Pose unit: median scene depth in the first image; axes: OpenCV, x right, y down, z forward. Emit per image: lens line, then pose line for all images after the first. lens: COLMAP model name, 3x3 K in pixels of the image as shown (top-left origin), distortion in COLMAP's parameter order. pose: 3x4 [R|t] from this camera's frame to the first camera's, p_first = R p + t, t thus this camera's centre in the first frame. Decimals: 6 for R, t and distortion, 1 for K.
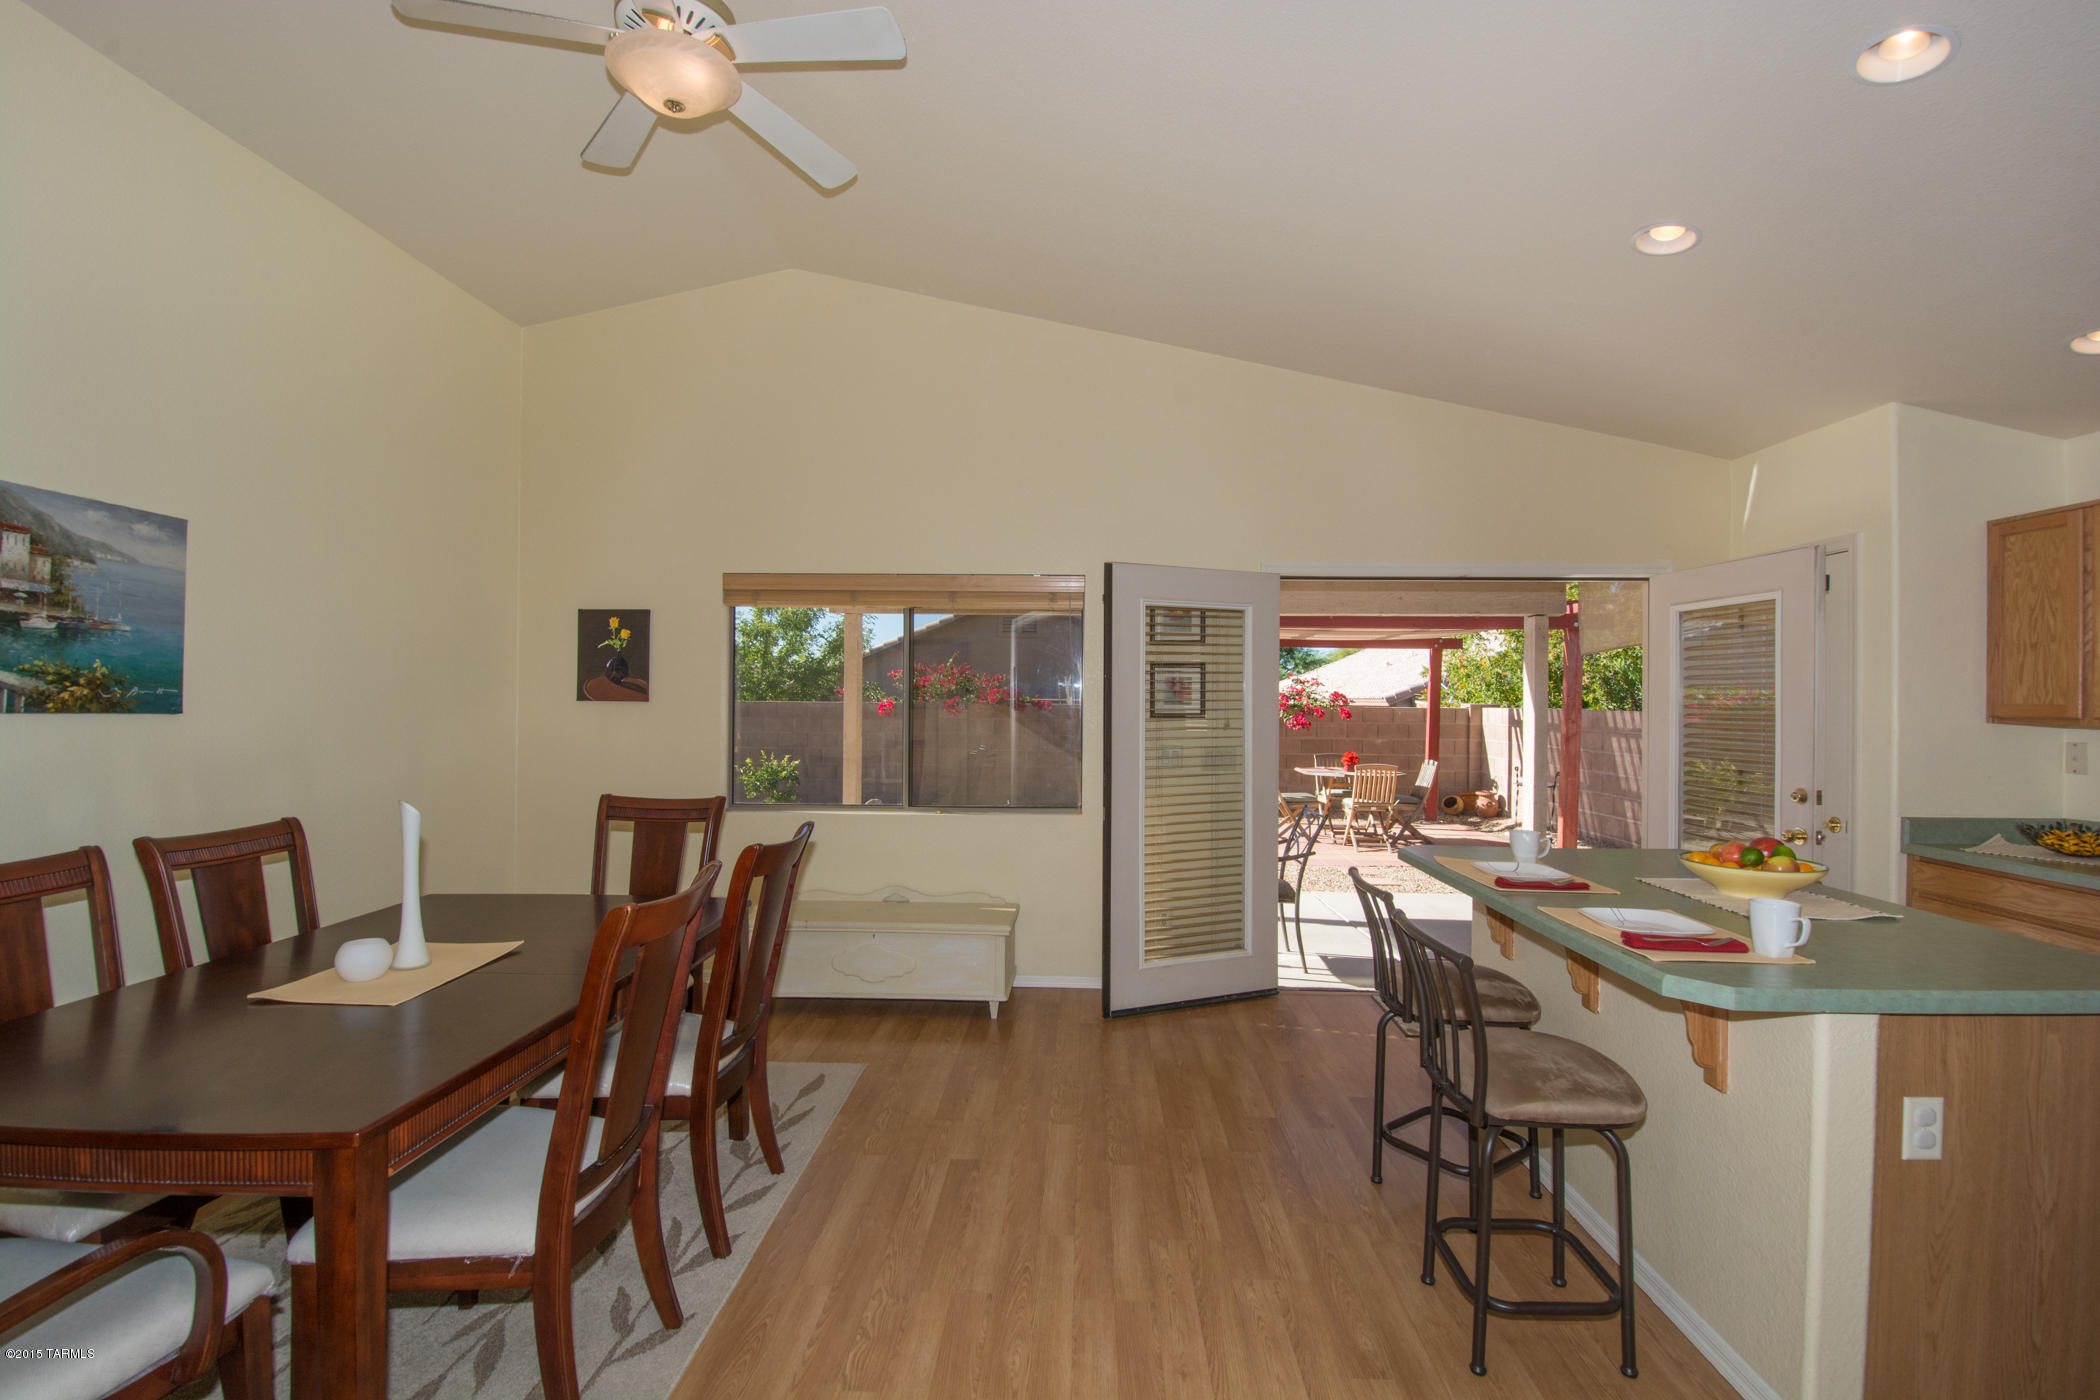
lens RADIAL K [[912.4, 0, 1059.4], [0, 912.4, 692.4], [0, 0, 1]] dist [0.013583, -0.015801]
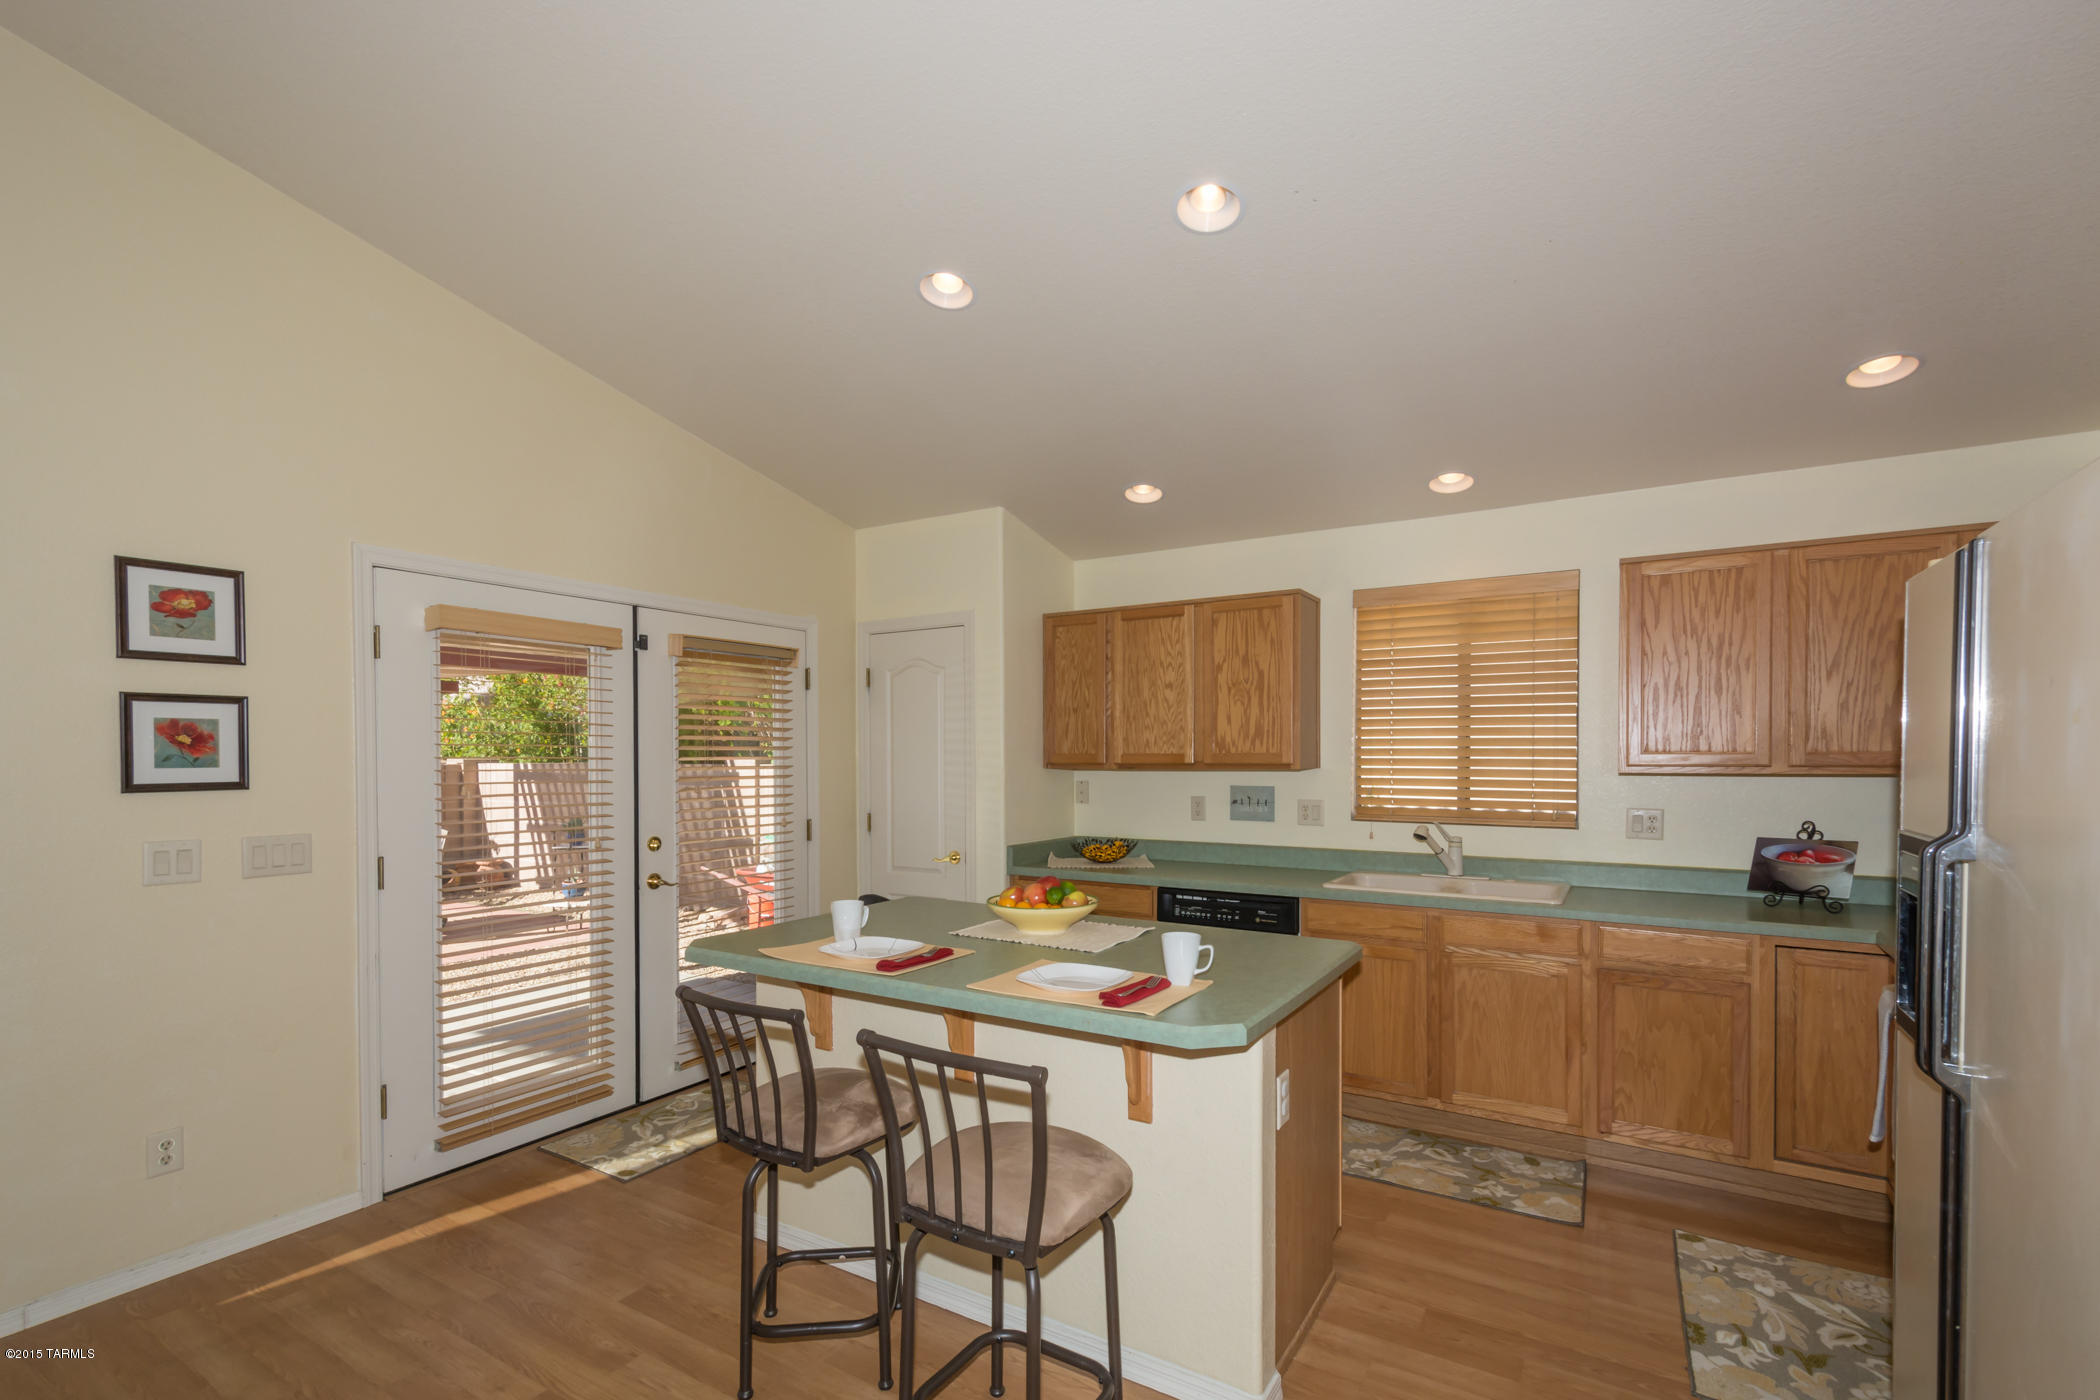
lens RADIAL K [[932.9, 0, 1057.6], [0, 932.9, 762.5], [0, 0, 1]] dist [0.002698, 0.000093]
pose [[0.492175, -0.017554, 0.870320, -0.155318], [0.001856, 0.999816, 0.019117, -0.000034], [-0.870495, -0.007794, 0.492116, 0.340444]]
